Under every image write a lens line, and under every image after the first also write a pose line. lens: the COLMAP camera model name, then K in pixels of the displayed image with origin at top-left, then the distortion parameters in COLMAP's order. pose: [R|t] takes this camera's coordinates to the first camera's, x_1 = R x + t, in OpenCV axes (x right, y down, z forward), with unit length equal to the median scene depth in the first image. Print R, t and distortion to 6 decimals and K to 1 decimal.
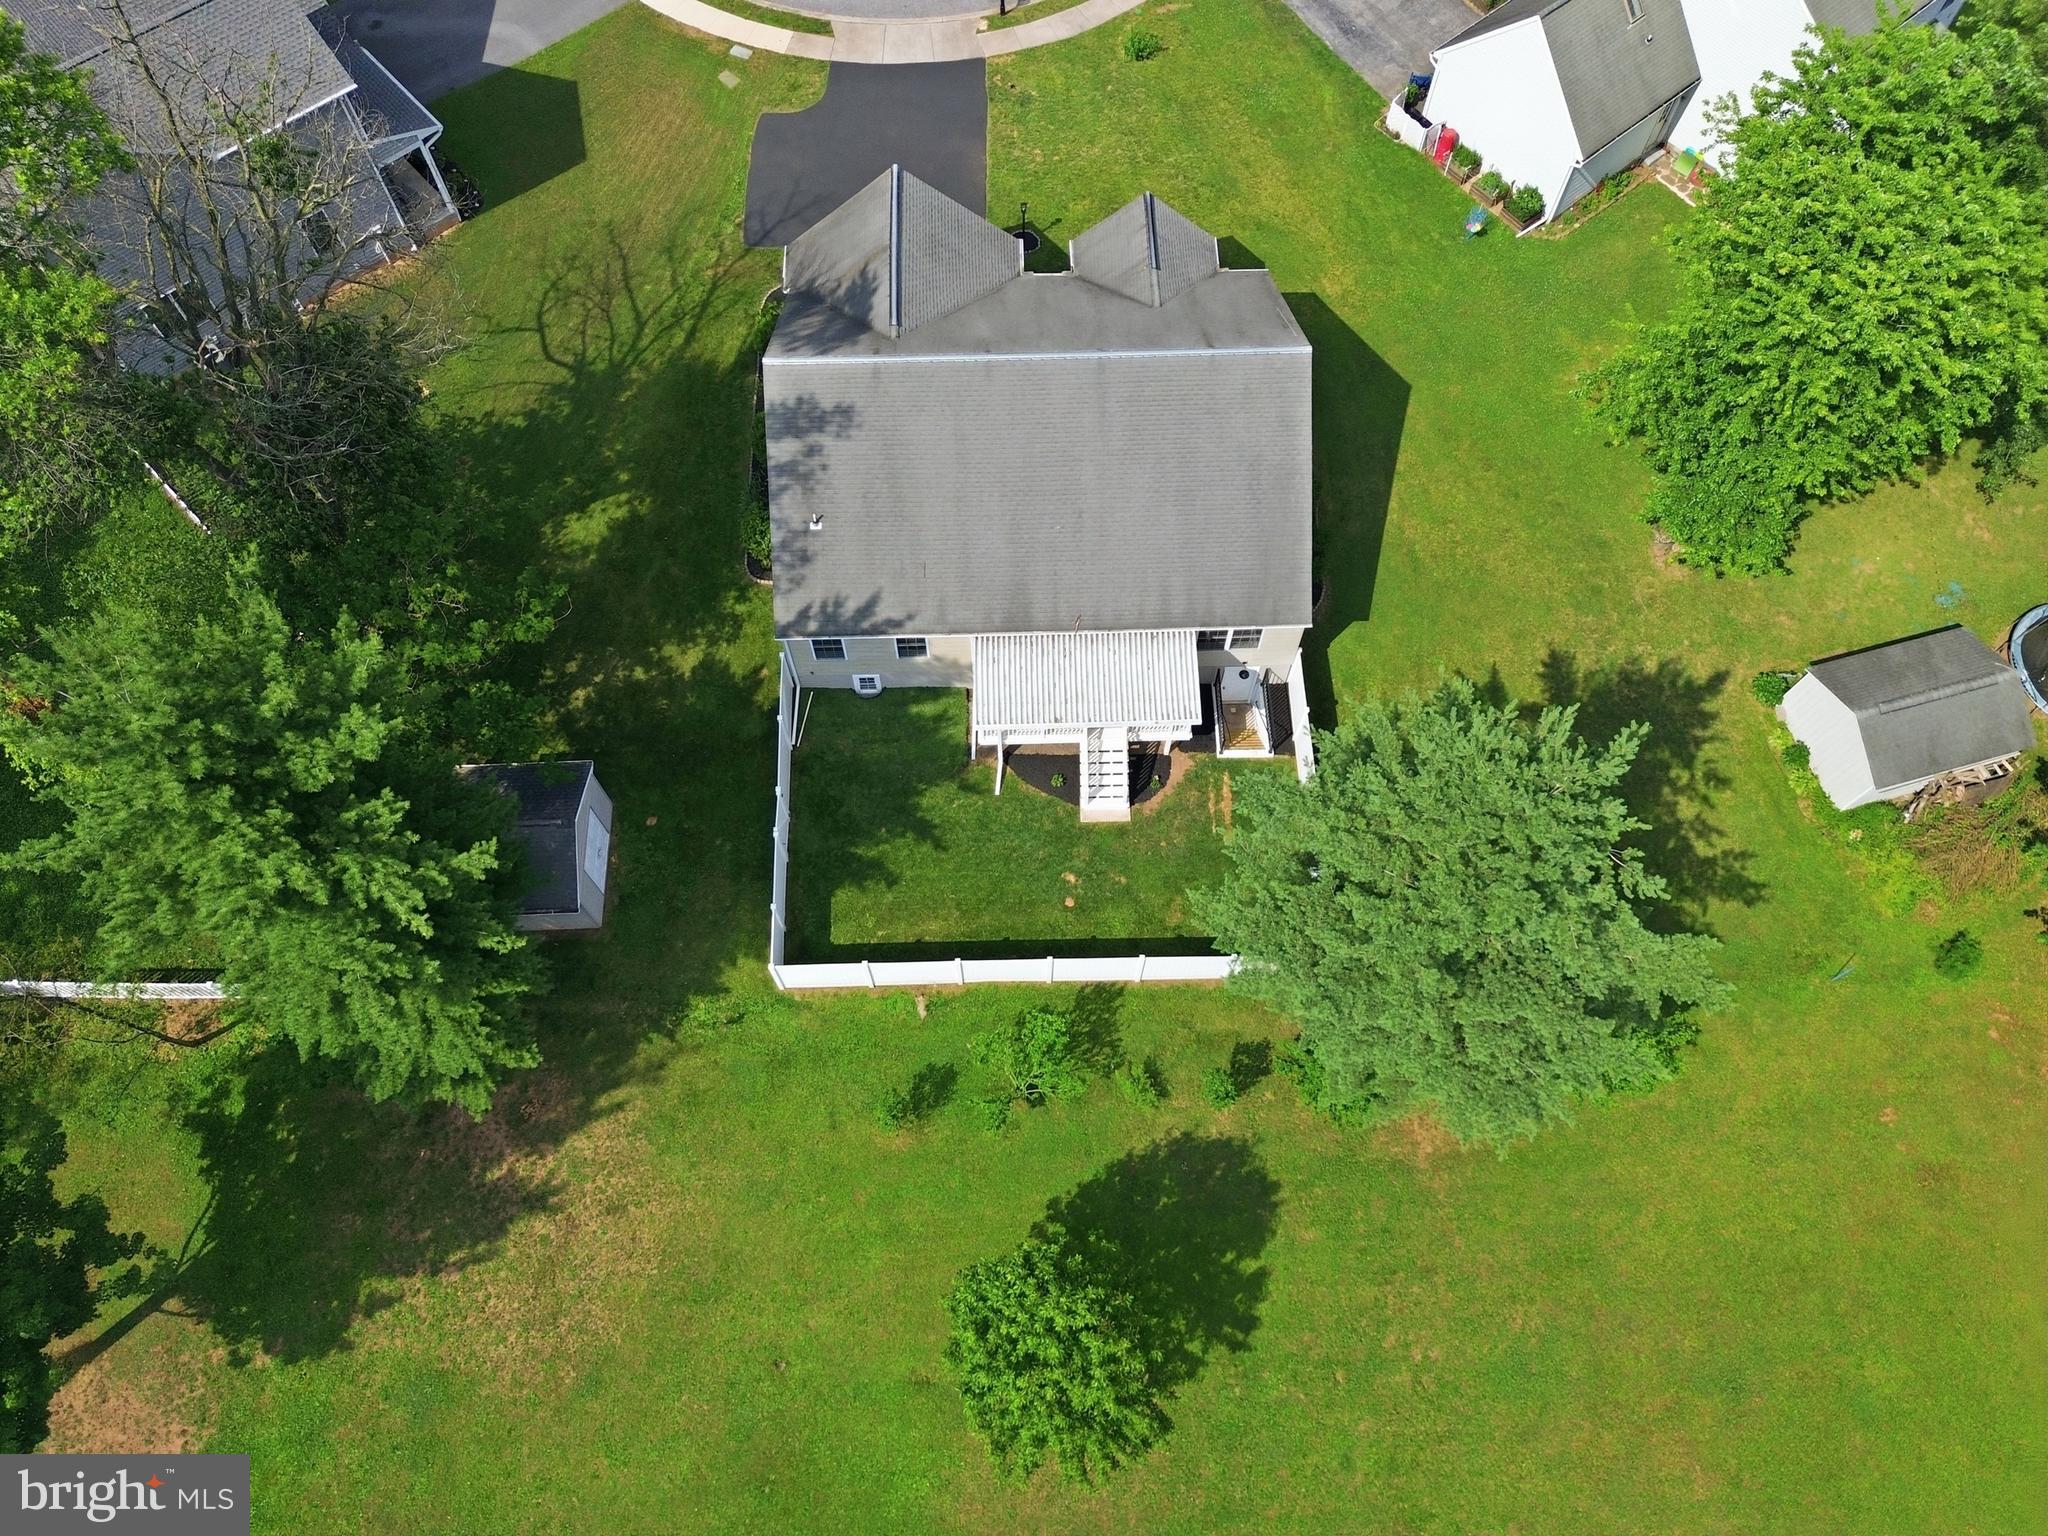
lens RADIAL K [[1448.2, 0, 1016.4], [0, 1448.2, 771.3], [0, 0, 1]] dist [0.050170, -0.037647]
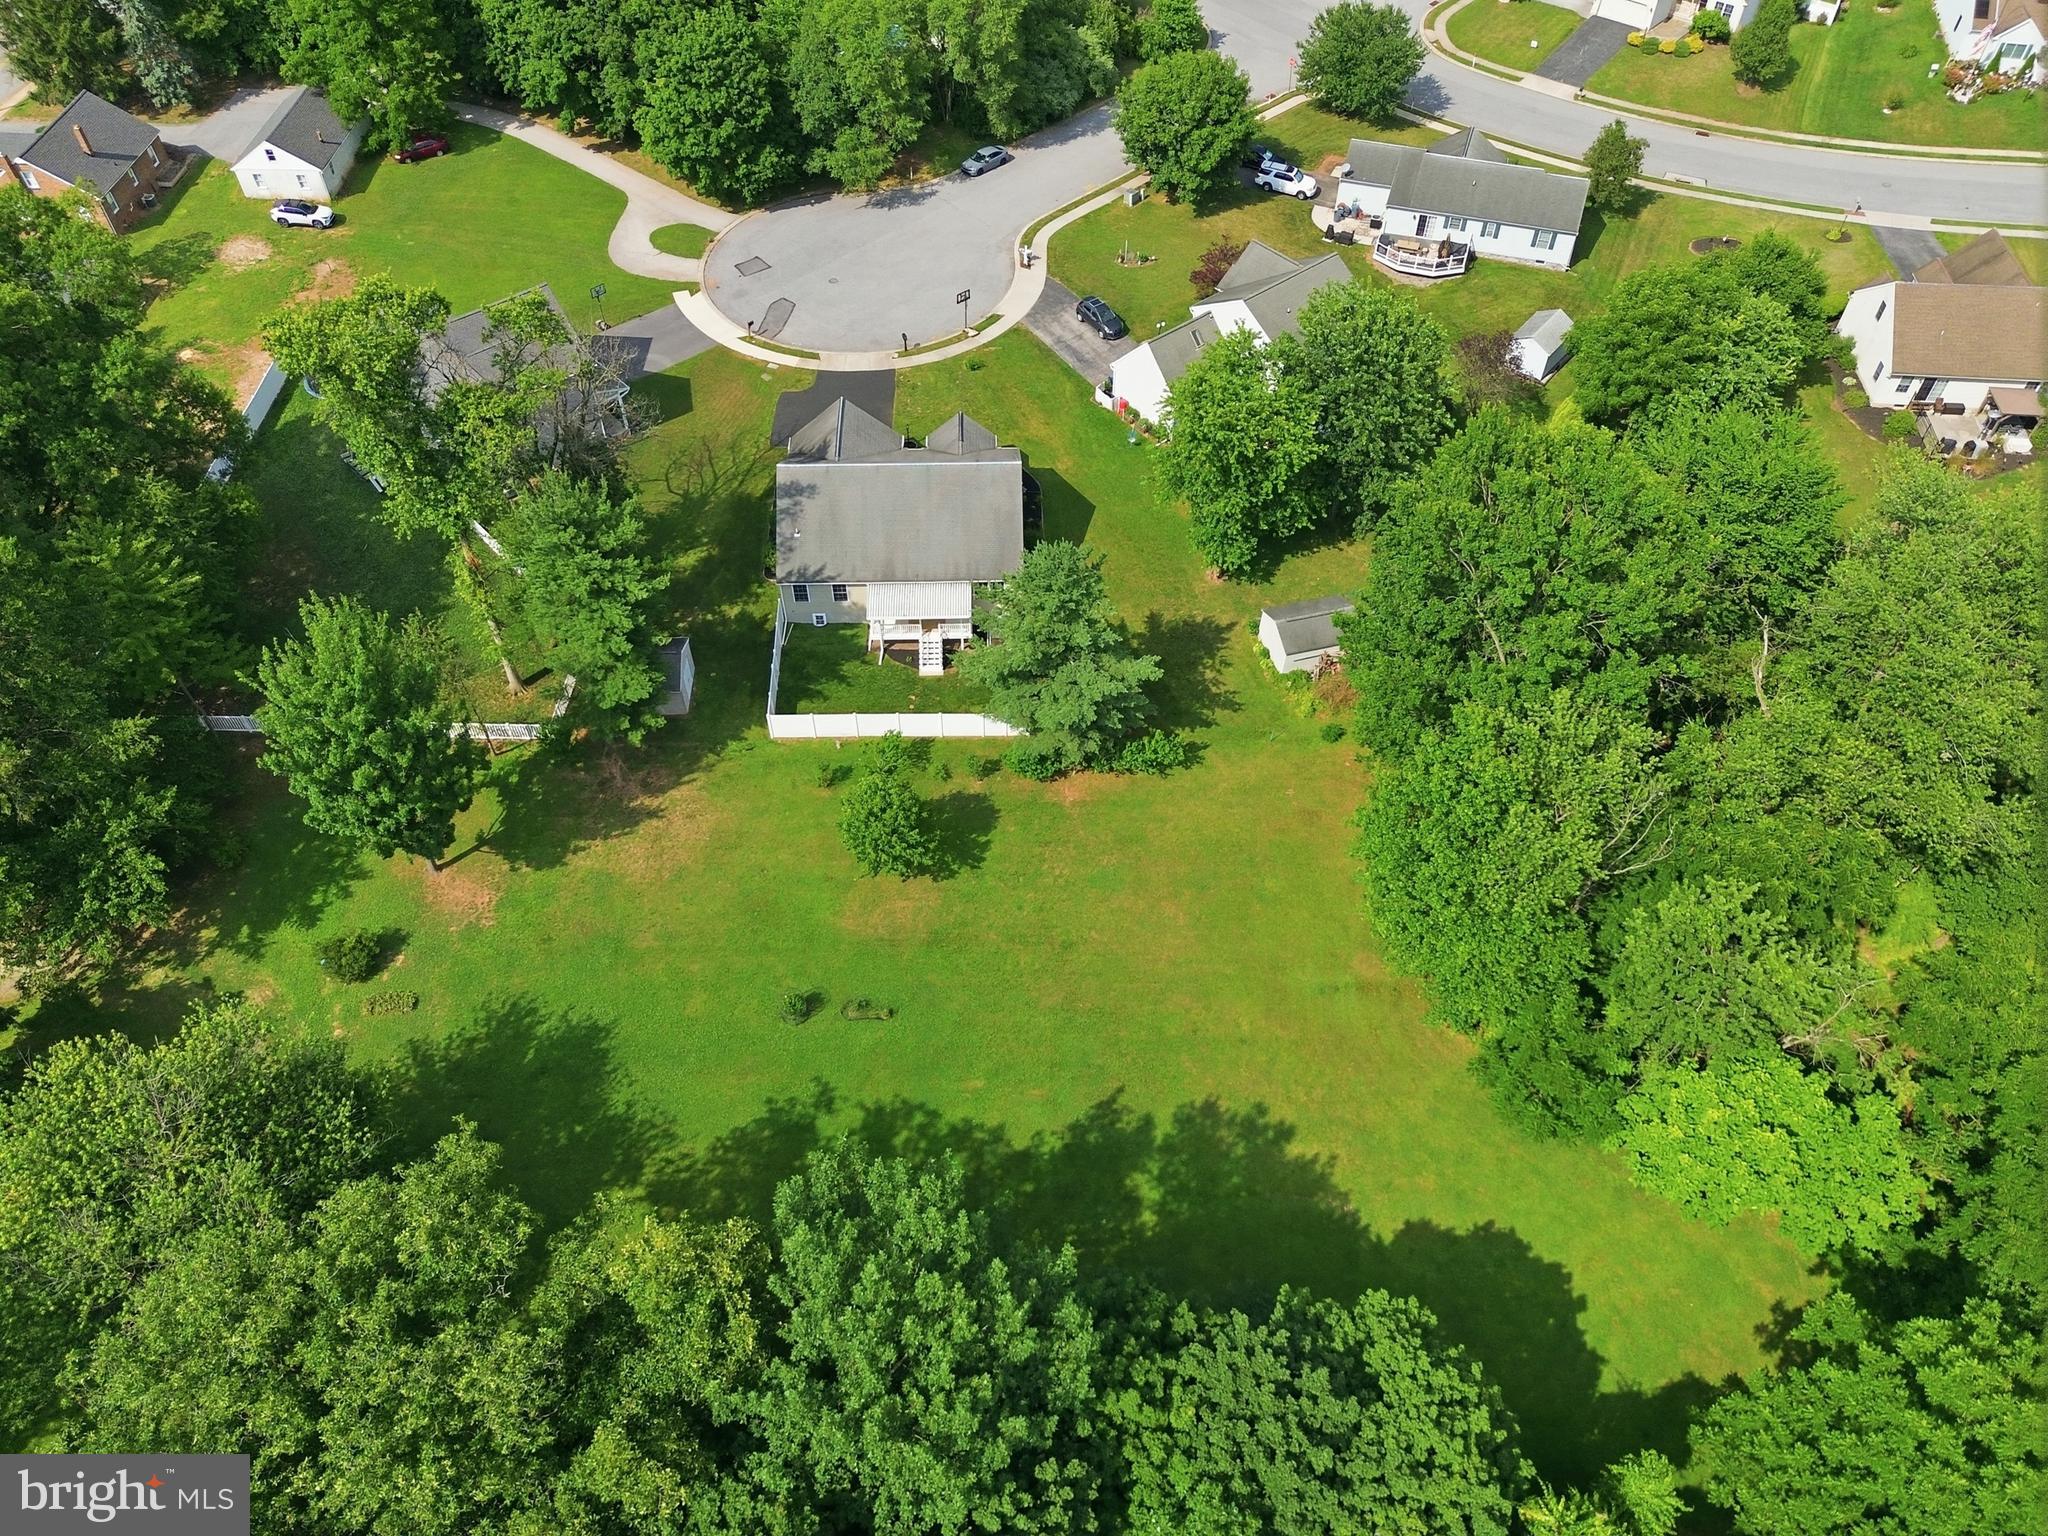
lens RADIAL K [[1448.2, 0, 1033.2], [0, 1448.2, 765.8], [0, 0, 1]] dist [0.050170, -0.037647]
pose [[0.999950, 0.002223, 0.009775, 0.191933], [0.000466, 0.963744, -0.266829, 0.728176], [-0.010014, 0.266820, 0.963694, -0.993735]]
